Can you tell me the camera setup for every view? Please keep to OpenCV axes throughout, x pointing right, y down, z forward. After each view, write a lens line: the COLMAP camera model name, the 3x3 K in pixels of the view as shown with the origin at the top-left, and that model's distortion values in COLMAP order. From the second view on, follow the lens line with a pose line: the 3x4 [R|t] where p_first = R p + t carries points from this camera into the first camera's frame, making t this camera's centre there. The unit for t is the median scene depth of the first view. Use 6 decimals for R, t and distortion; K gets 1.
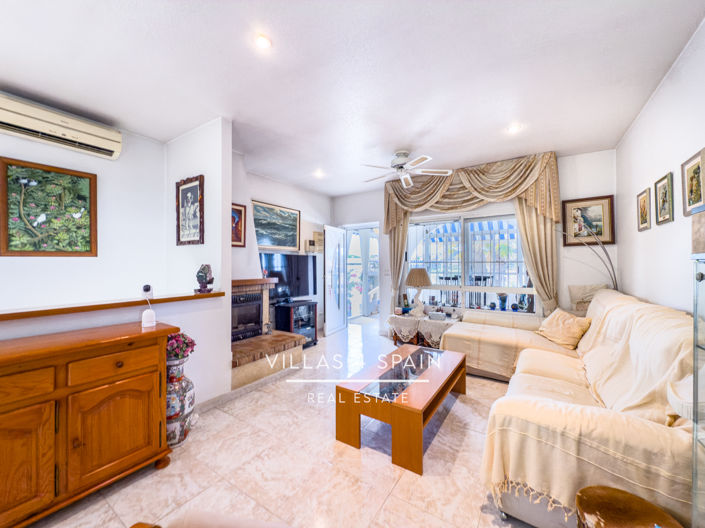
lens RADIAL K [[283.1, 0, 352.0], [0, 283.1, 263.9], [0, 0, 1]] dist [0.003216, -0.000701]
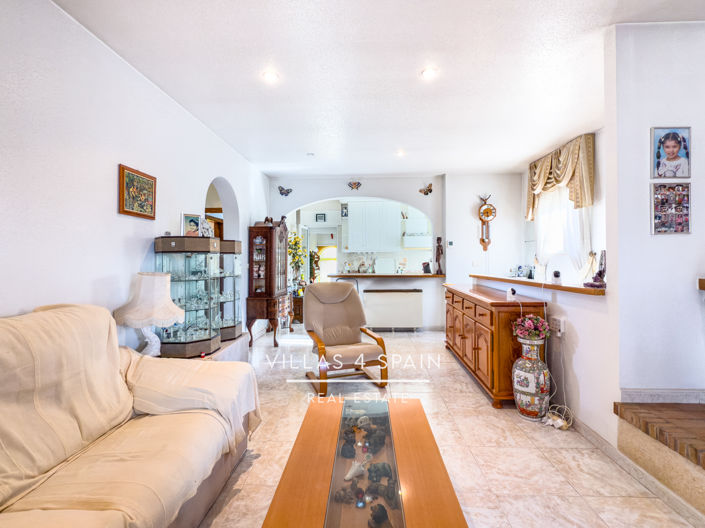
lens RADIAL K [[283.1, 0, 350.8], [0, 283.1, 256.4], [0, 0, 1]] dist [0.003216, -0.000701]
pose [[-0.830953, 0.011737, -0.556219, 0.346146], [0.010132, 0.999931, 0.005963, 0.002122], [0.556251, -0.000681, -0.831014, 0.971322]]
